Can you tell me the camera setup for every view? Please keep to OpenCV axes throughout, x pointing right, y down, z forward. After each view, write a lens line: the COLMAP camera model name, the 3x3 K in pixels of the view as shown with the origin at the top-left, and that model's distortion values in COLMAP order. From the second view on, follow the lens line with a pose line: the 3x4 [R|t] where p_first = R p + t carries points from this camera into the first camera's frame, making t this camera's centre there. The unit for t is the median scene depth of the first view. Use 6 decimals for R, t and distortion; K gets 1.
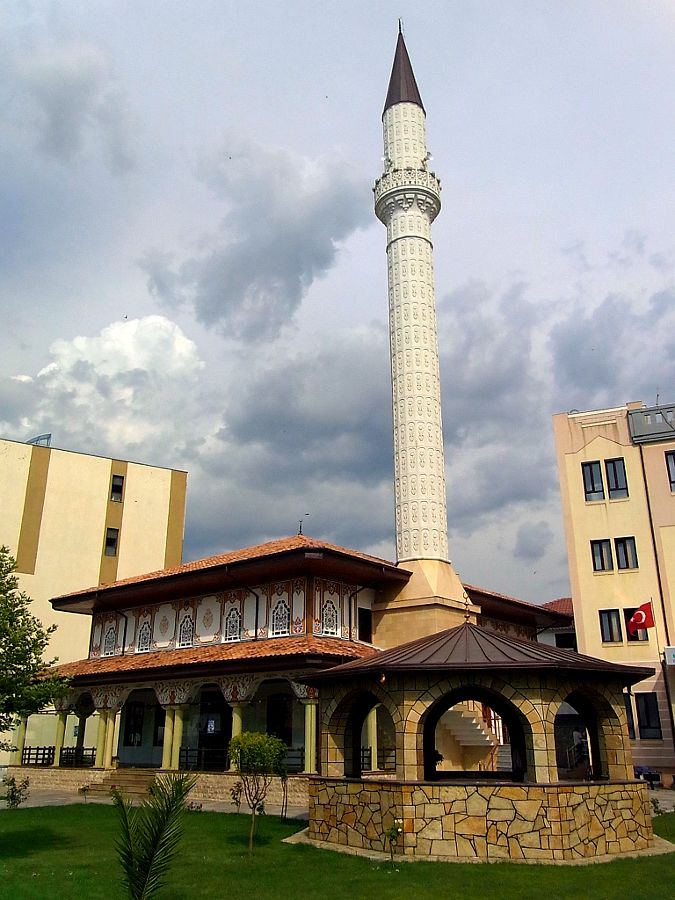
lens RADIAL K [[808.9, 0, 337.5], [0, 808.9, 450.0], [0, 0, 1]] dist [-0.018690, 0.007452]
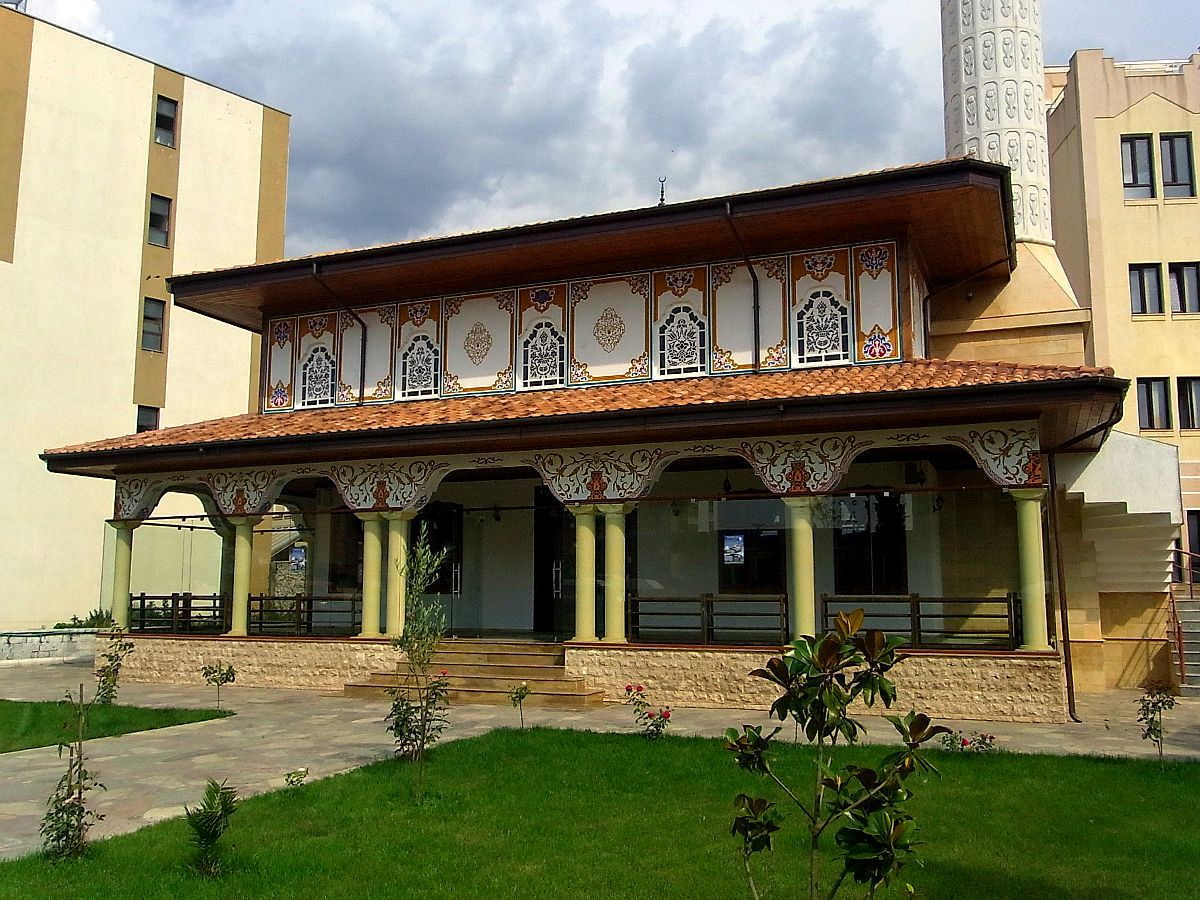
lens RADIAL K [[1045.0, 0, 601.6], [0, 1045.0, 419.0], [0, 0, 1]] dist [-0.032742, -0.005401]
pose [[0.950775, 0.048243, 0.306104, -0.296512], [-0.104938, 0.979569, 0.171560, 0.135479], [-0.291574, -0.195237, 0.936412, 0.370567]]
